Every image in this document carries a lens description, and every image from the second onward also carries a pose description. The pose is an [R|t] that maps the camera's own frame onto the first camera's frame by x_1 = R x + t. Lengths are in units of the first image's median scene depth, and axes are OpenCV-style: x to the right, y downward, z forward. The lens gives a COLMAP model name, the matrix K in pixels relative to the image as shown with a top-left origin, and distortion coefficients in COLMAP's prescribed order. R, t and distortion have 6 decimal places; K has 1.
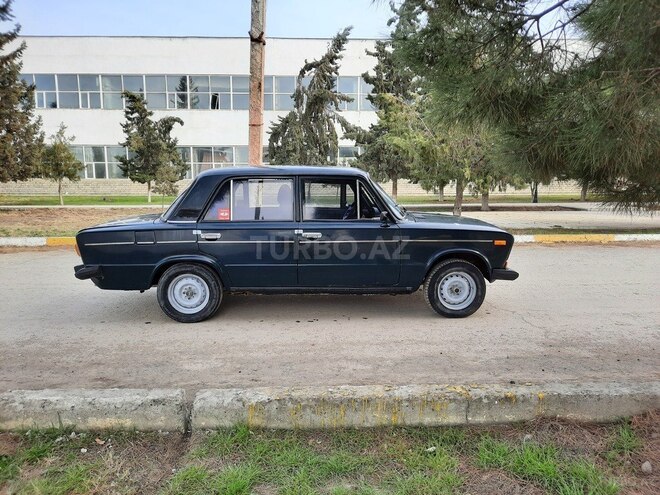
lens RADIAL K [[488.1, 0, 325.3], [0, 488.1, 248.6], [0, 0, 1]] dist [0.032178, -0.022620]
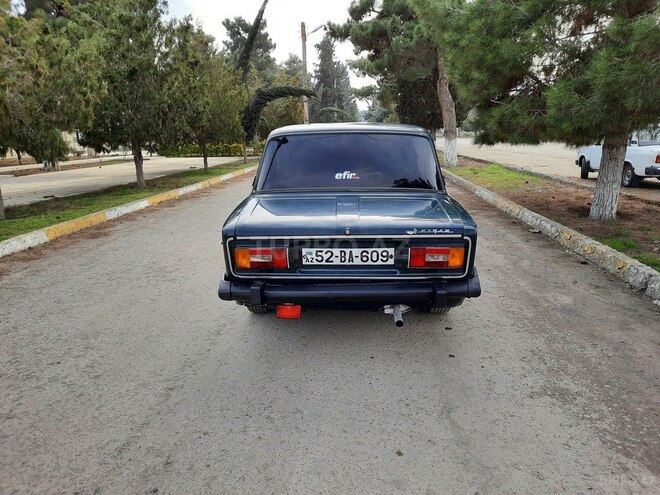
lens RADIAL K [[488.1, 0, 326.4], [0, 488.1, 246.8], [0, 0, 1]] dist [0.032178, -0.022620]
pose [[0.104738, -0.225979, 0.968485, -1.247602], [0.168439, 0.963803, 0.206671, -0.185493], [-0.980132, 0.141484, 0.139010, 1.211205]]
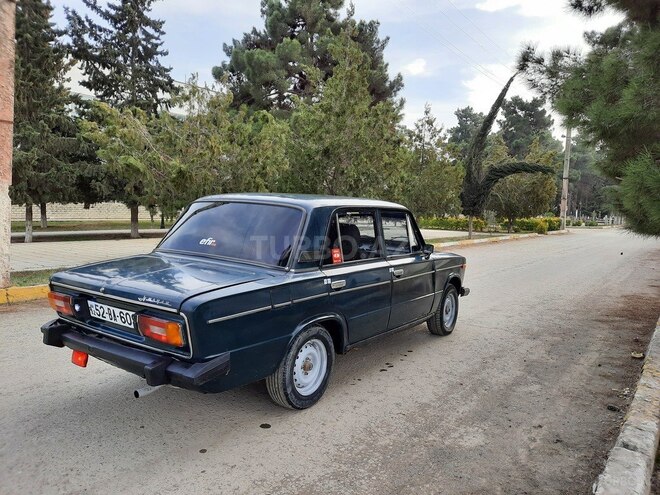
lens RADIAL K [[488.1, 0, 326.6], [0, 488.1, 247.1], [0, 0, 1]] dist [0.032178, -0.022620]
pose [[0.620800, -0.044739, 0.782691, -0.932540], [0.084987, 0.996327, -0.010458, -0.086518], [-0.779348, 0.073011, 0.622323, 0.574531]]
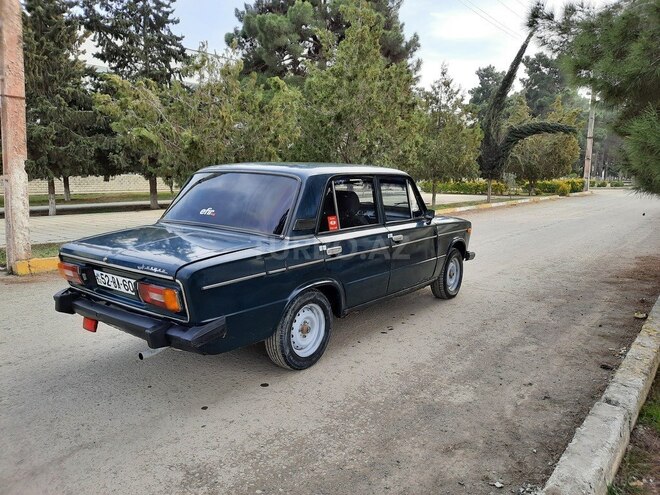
lens RADIAL K [[488.1, 0, 326.9], [0, 488.1, 245.6], [0, 0, 1]] dist [0.032178, -0.022620]
pose [[0.651872, -0.106193, 0.750857, -0.920349], [0.105383, 0.993225, 0.048980, -0.081944], [-0.750971, 0.047199, 0.658646, 0.526336]]
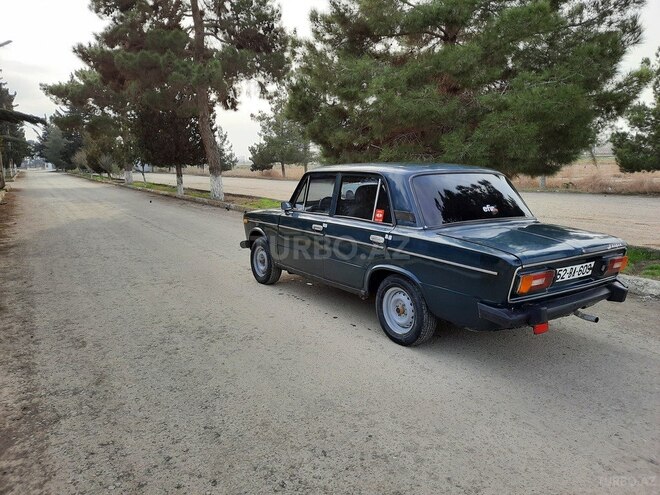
lens RADIAL K [[488.1, 0, 325.5], [0, 488.1, 246.0], [0, 0, 1]] dist [0.032178, -0.022620]
pose [[-0.504515, -0.138484, 0.852225, -1.081558], [0.133804, 0.962588, 0.235629, -0.331125], [-0.852972, 0.232909, -0.467110, 2.054294]]
